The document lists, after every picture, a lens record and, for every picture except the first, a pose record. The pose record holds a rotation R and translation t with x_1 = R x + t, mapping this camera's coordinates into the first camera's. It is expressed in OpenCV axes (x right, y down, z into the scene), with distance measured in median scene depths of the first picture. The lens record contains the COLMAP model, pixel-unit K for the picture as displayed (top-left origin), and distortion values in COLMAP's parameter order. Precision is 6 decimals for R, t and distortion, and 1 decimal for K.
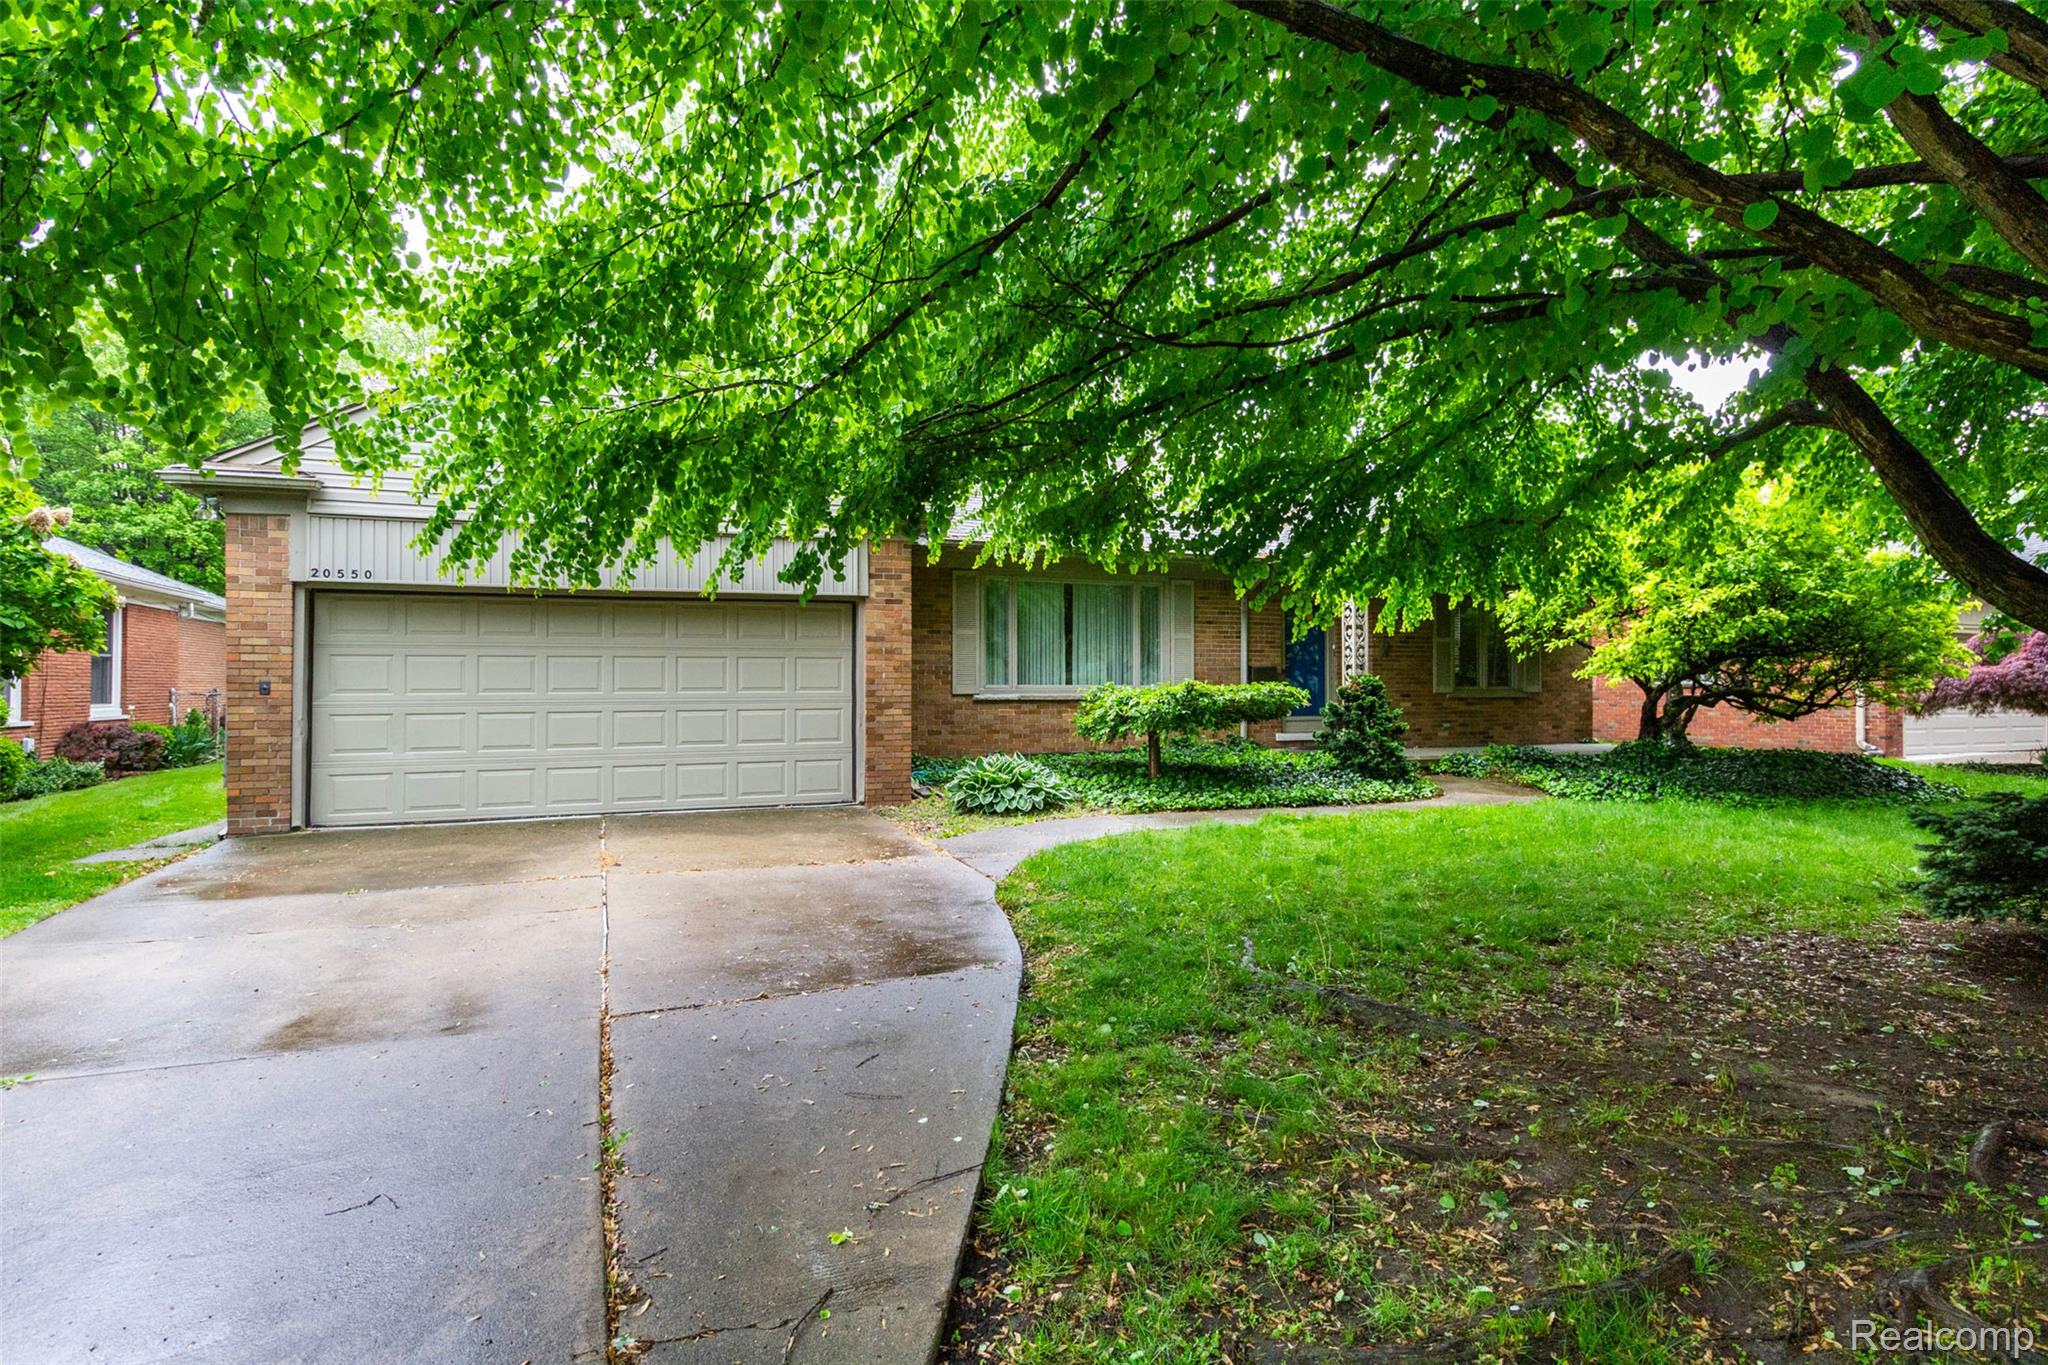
lens RADIAL K [[1064.1, 0, 1035.9], [0, 1064.1, 684.0], [0, 0, 1]] dist [0.007364, 0.000320]
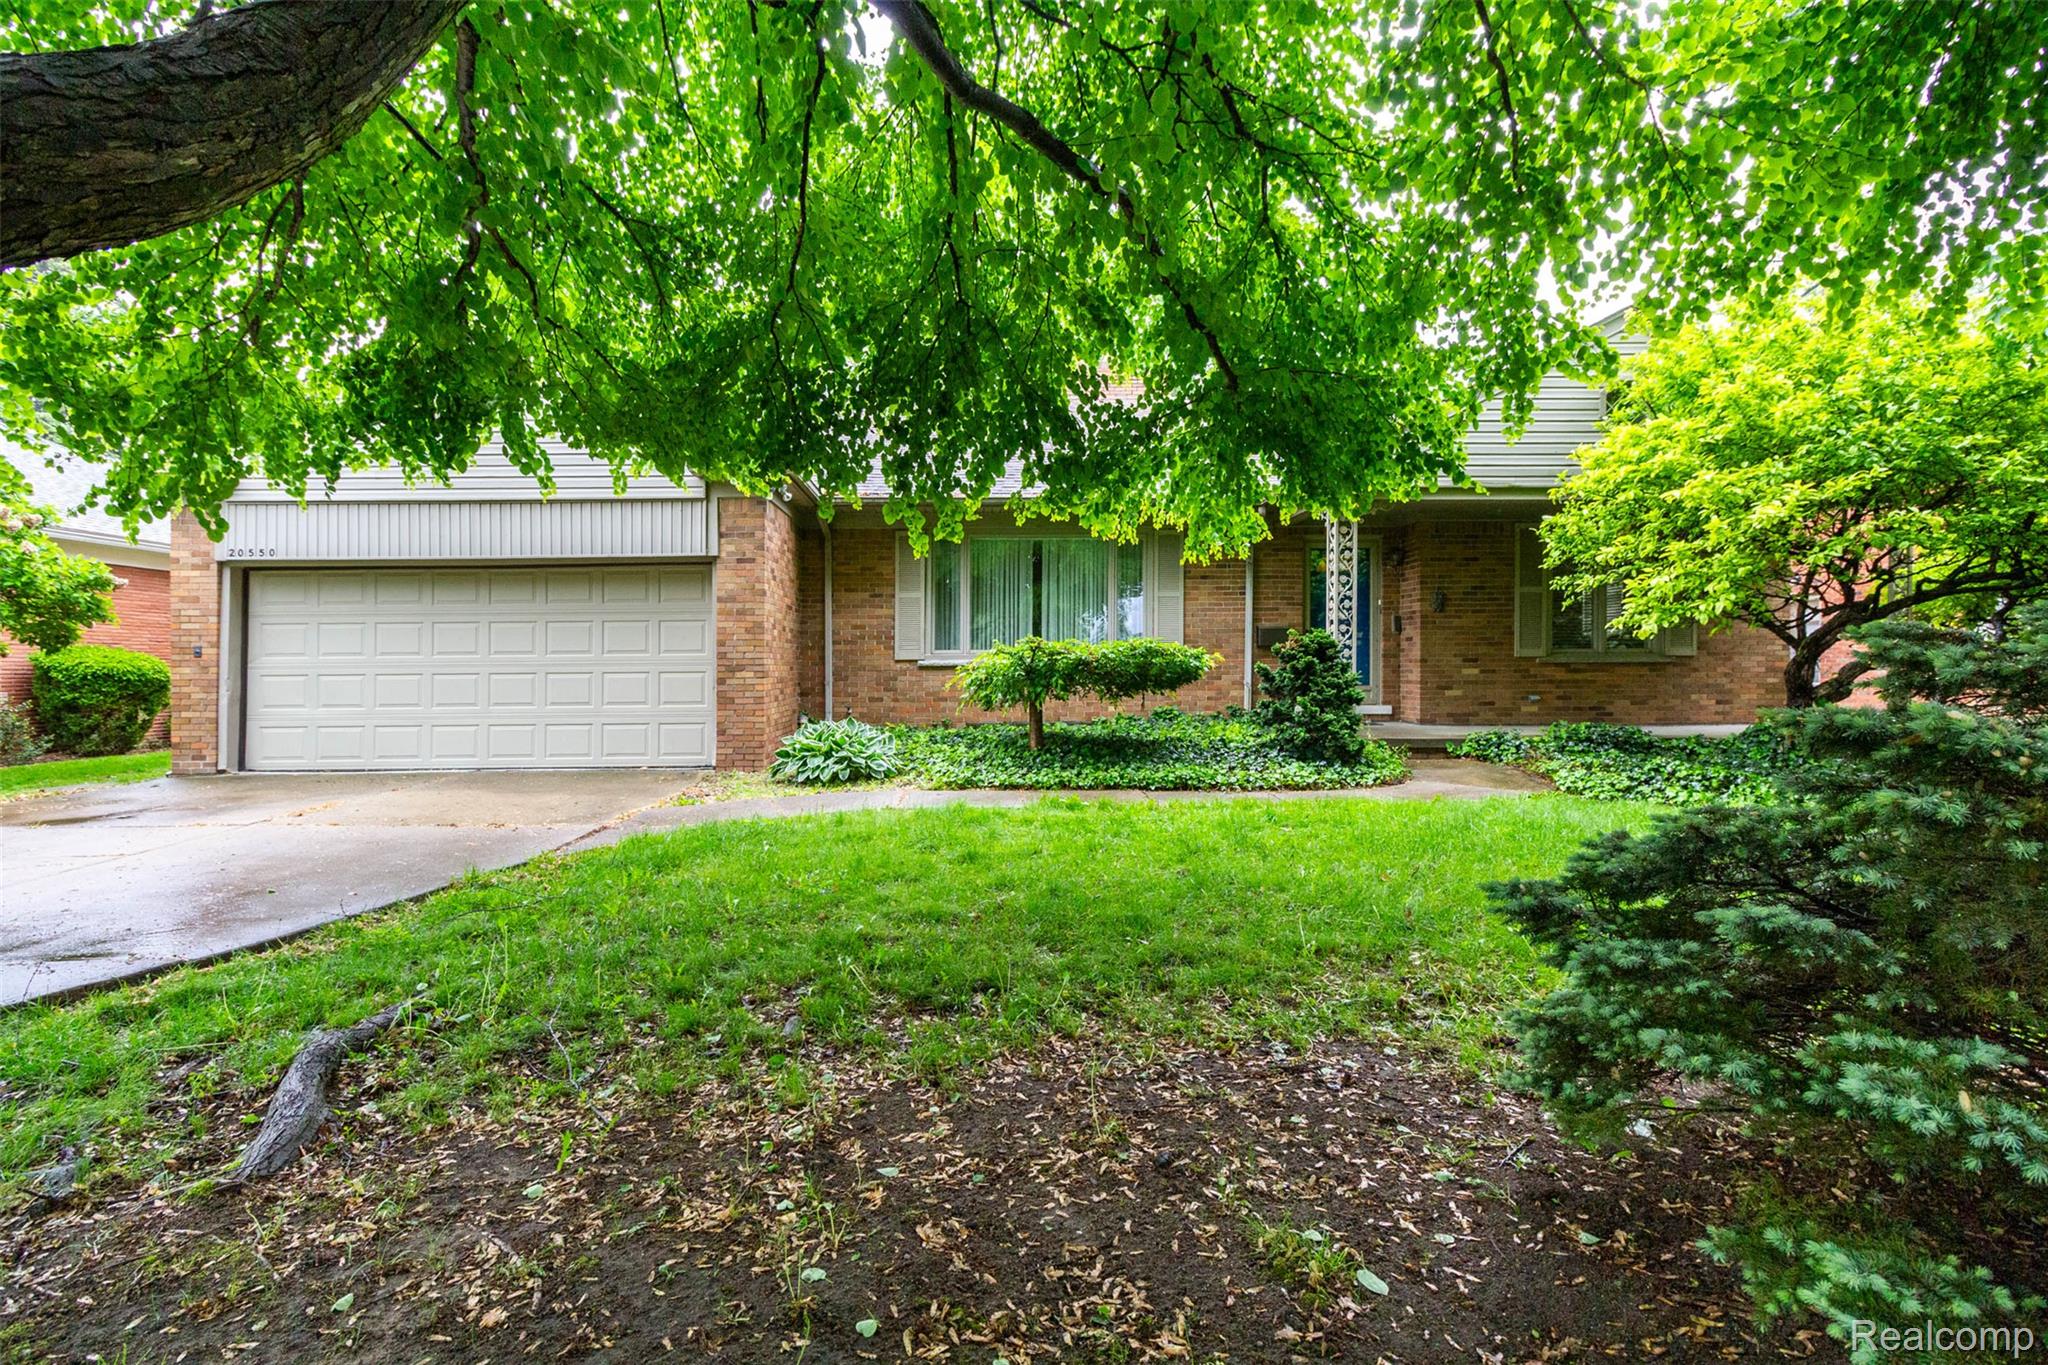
lens RADIAL K [[969.2, 0, 1015.5], [0, 969.2, 671.3], [0, 0, 1]] dist [-0.004082, 0.001152]
pose [[0.930919, -0.003125, -0.365212, 0.419384], [0.004686, 0.999983, 0.003388, 0.021426], [0.365196, -0.004865, 0.930918, 0.272744]]
